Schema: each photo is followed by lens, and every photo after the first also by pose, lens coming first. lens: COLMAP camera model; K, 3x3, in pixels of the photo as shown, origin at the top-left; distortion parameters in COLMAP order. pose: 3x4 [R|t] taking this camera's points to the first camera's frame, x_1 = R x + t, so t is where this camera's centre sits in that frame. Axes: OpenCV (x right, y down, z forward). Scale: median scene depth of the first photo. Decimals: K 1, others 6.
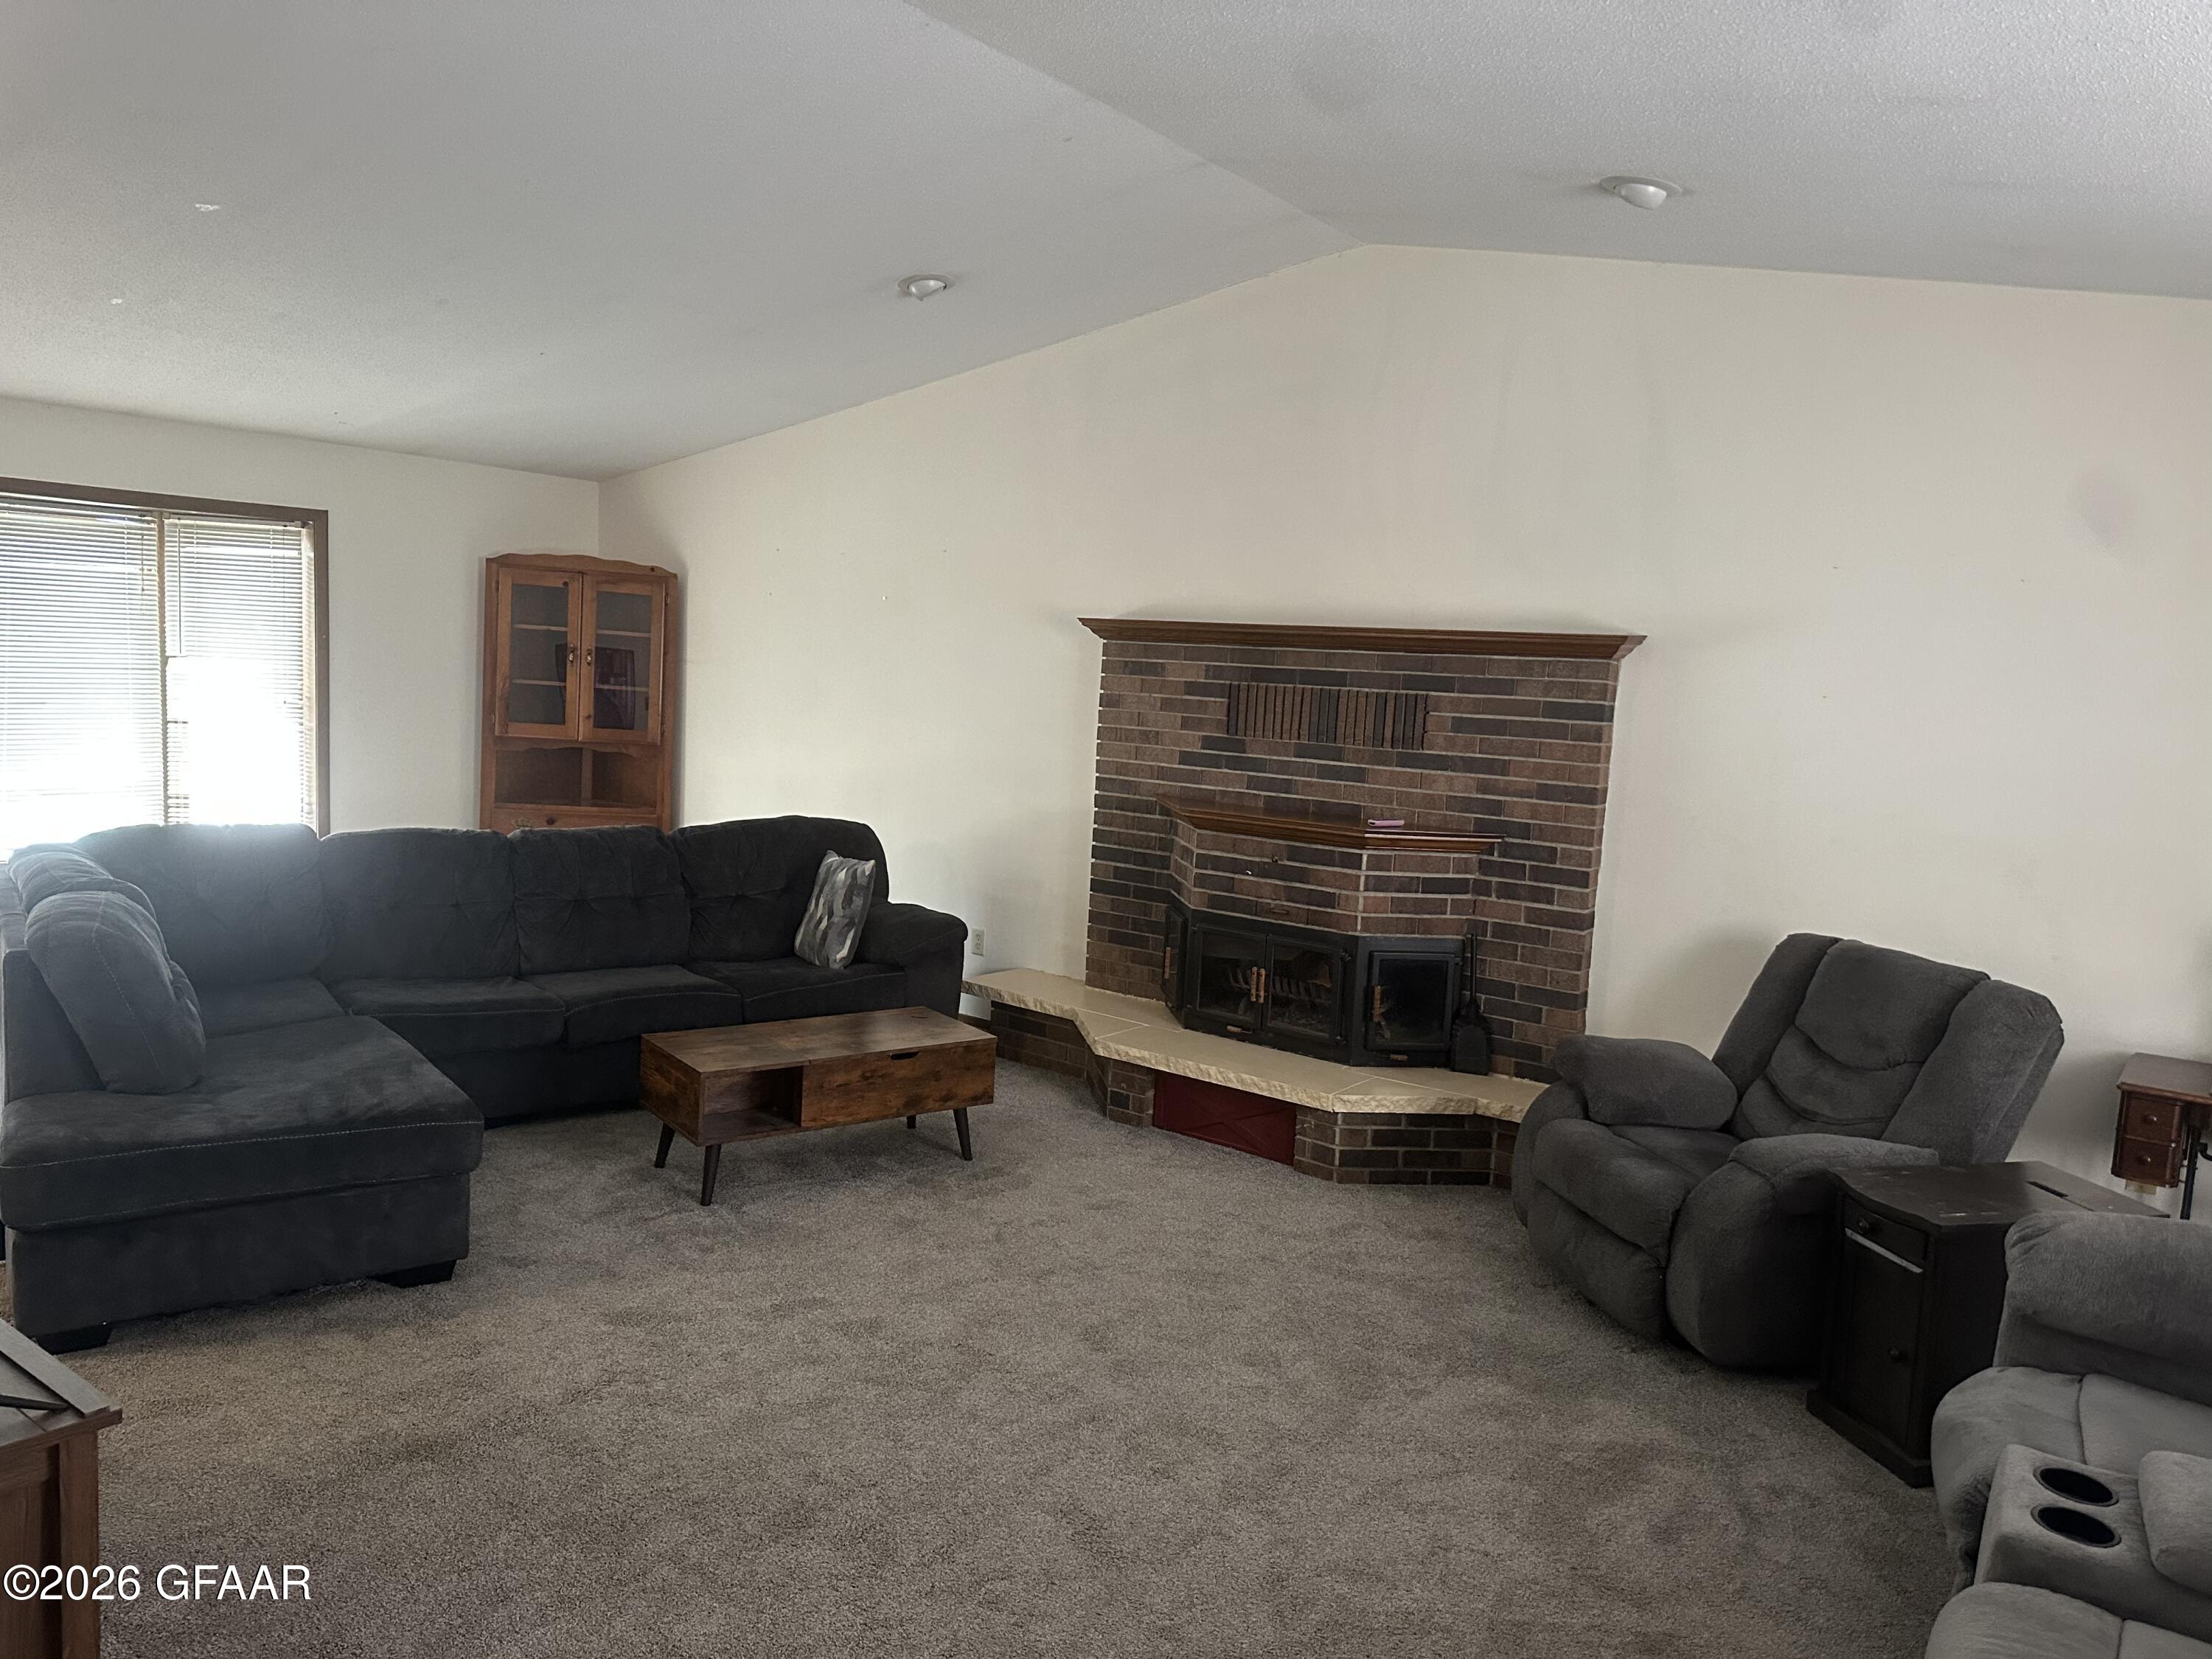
lens RADIAL K [[1518.4, 0, 1096.9], [0, 1518.4, 824.7], [0, 0, 1]] dist [0.194317, -0.397889]
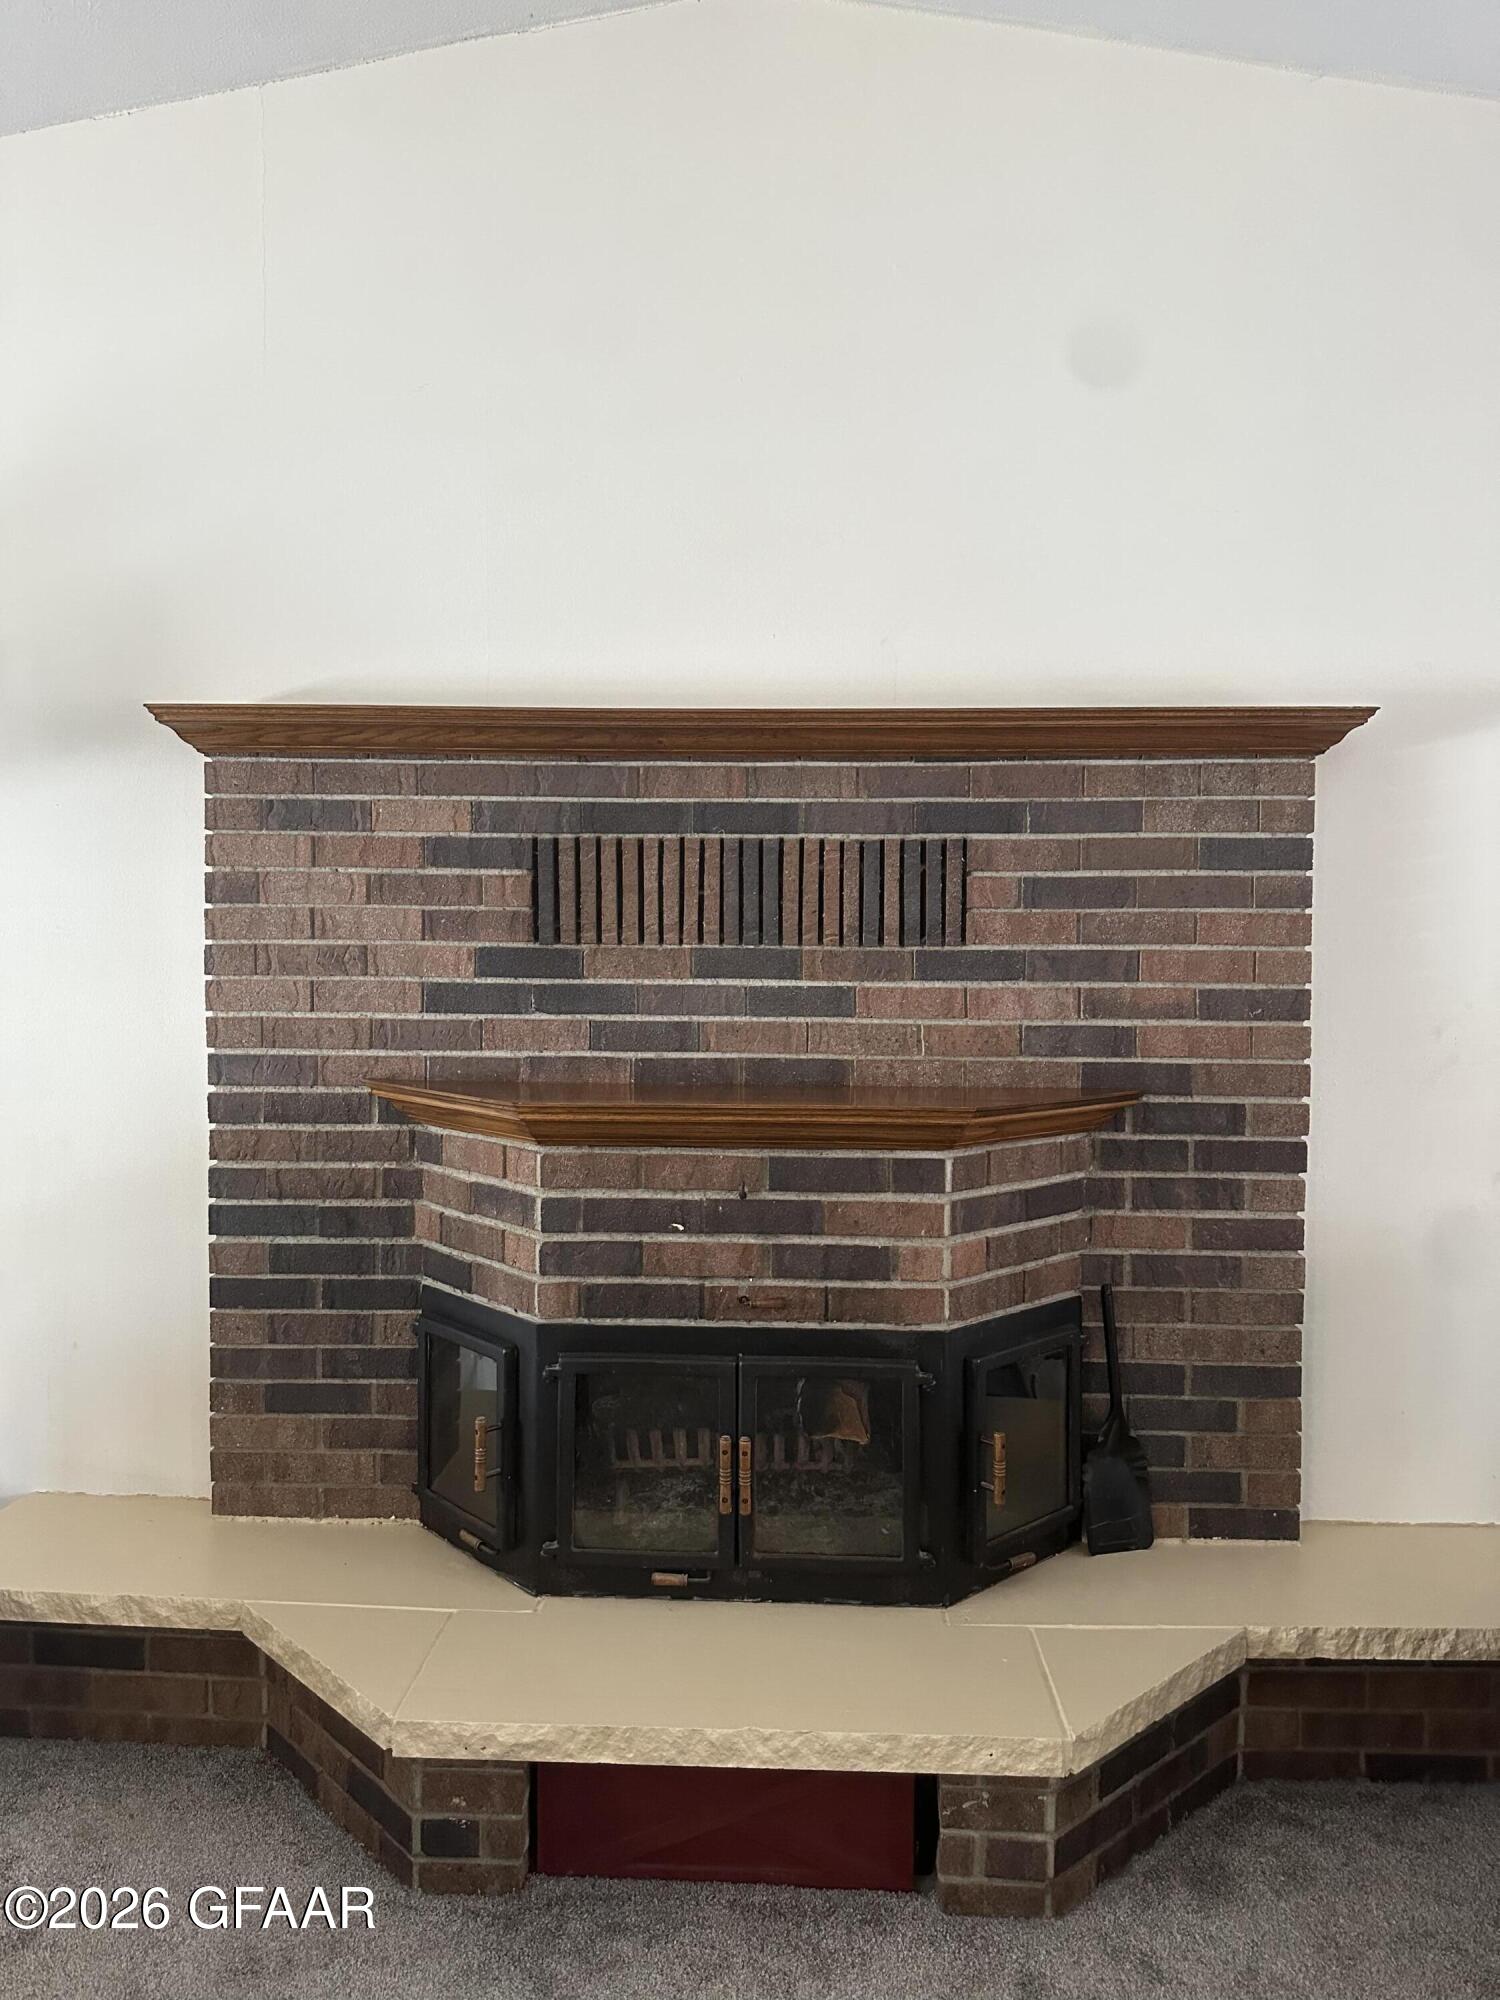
lens RADIAL K [[1411.6, 0, 750.0], [0, 1411.6, 1000.0], [0, 0, 1]] dist [0.139734, -0.223695]
pose [[0.831646, -0.068124, 0.551112, -0.119841], [0.097105, 0.994996, -0.023543, -0.026113], [-0.546750, 0.073095, 0.834099, 0.647819]]
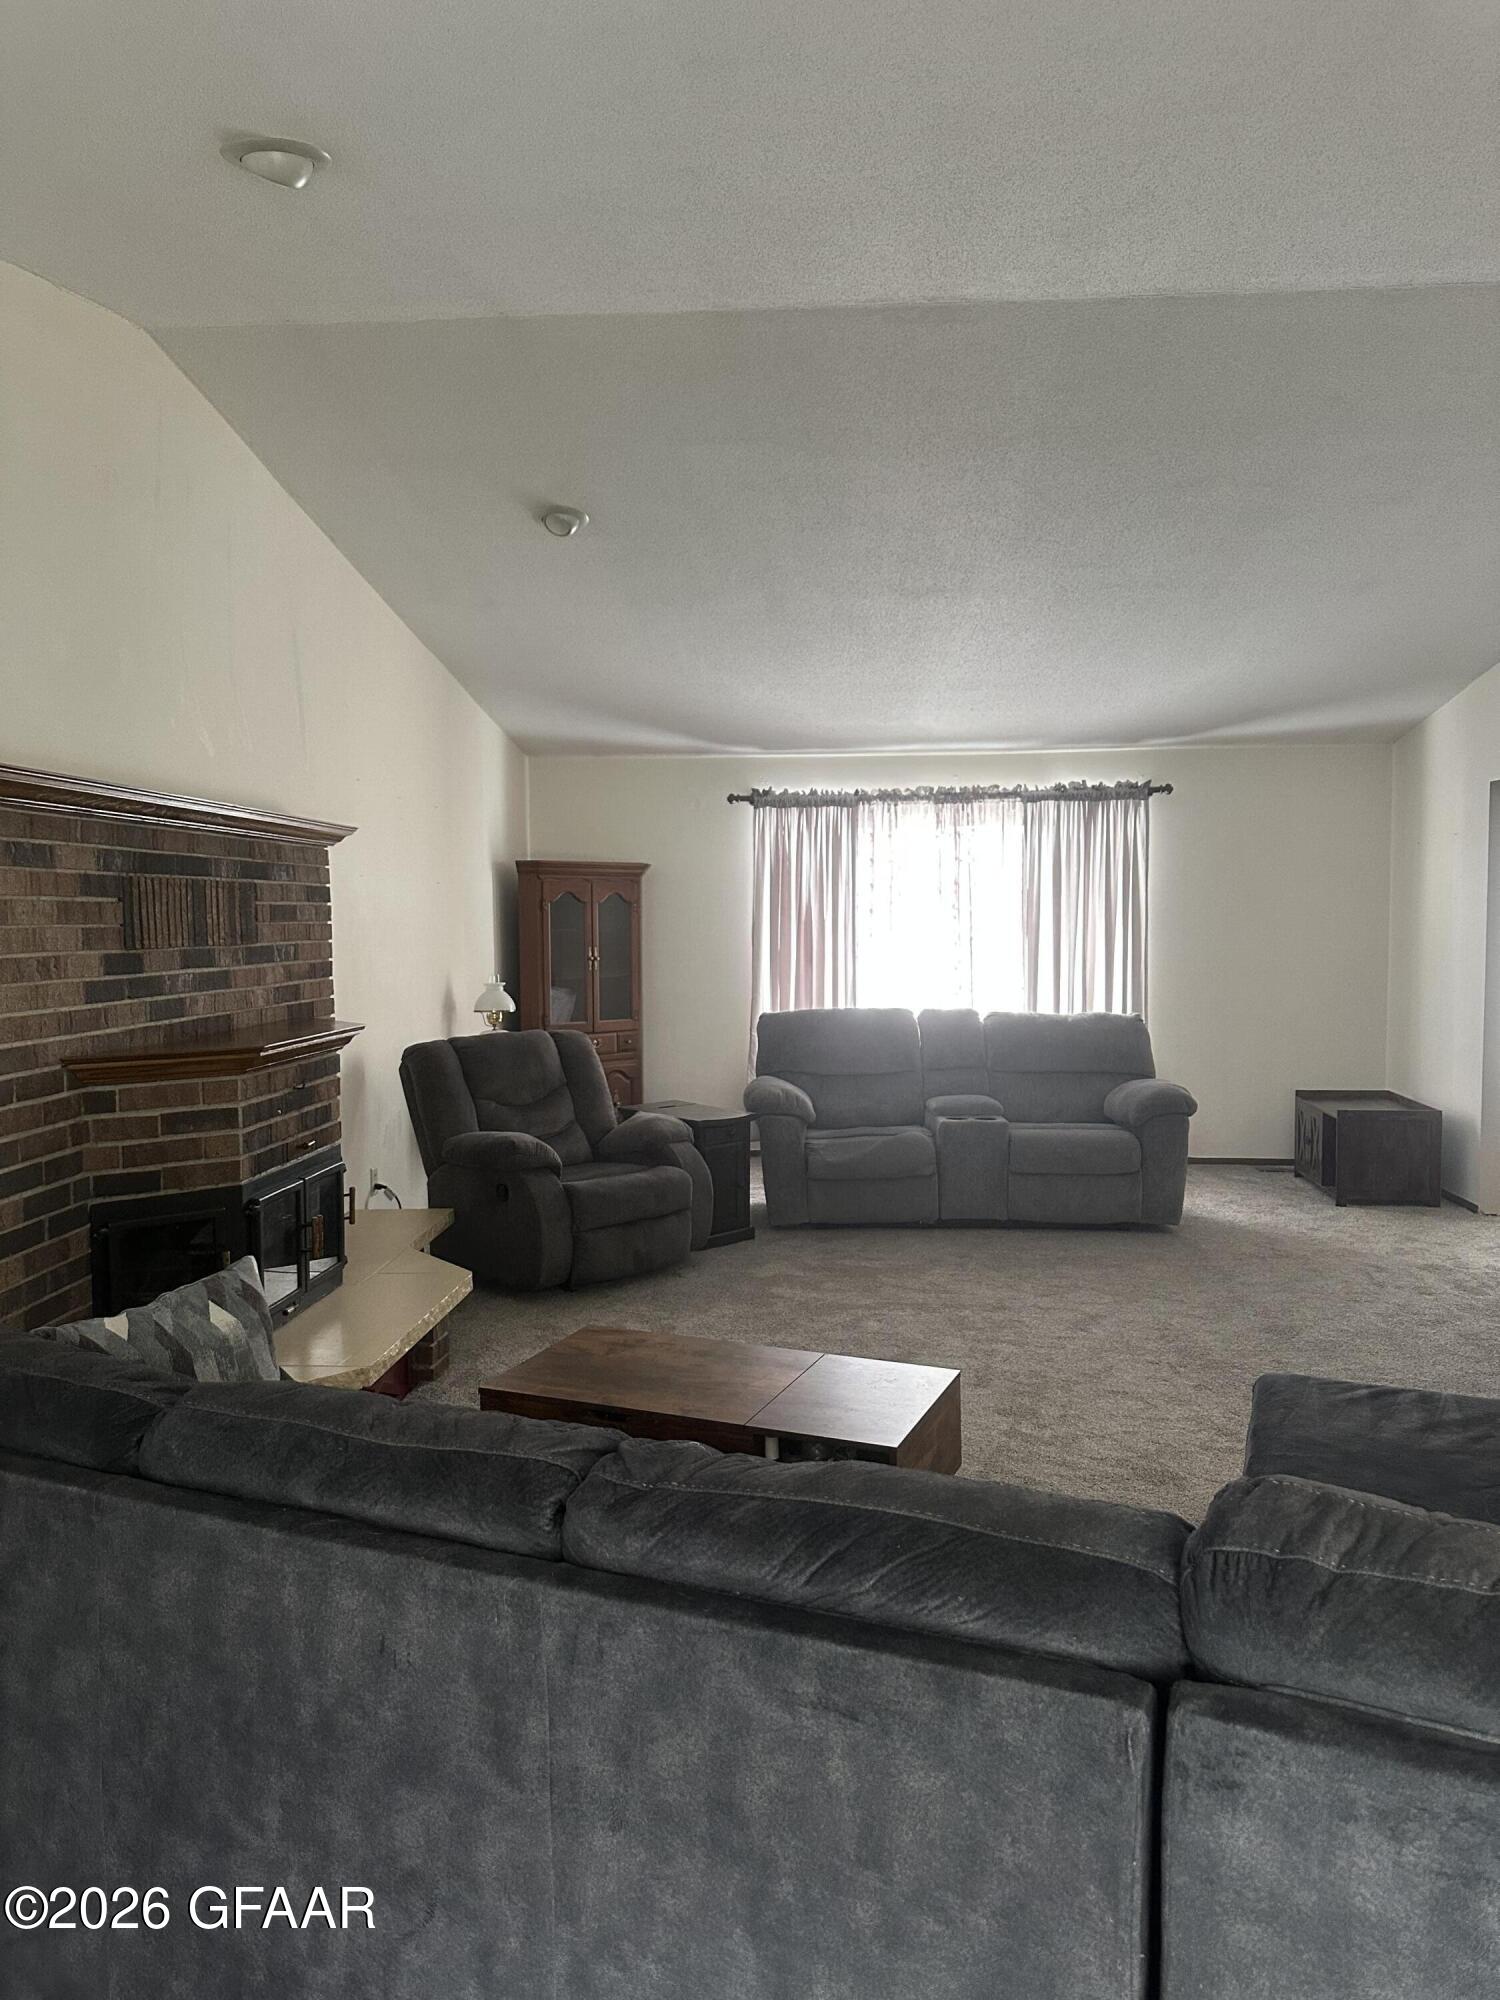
lens RADIAL K [[1411.6, 0, 750.0], [0, 1411.6, 1000.0], [0, 0, 1]] dist [0.139734, -0.223695]
pose [[-0.522083, -0.103207, 0.846627, -0.684269], [0.066533, 0.984698, 0.161067, -0.136024], [-0.850296, 0.140419, -0.507227, 1.209453]]
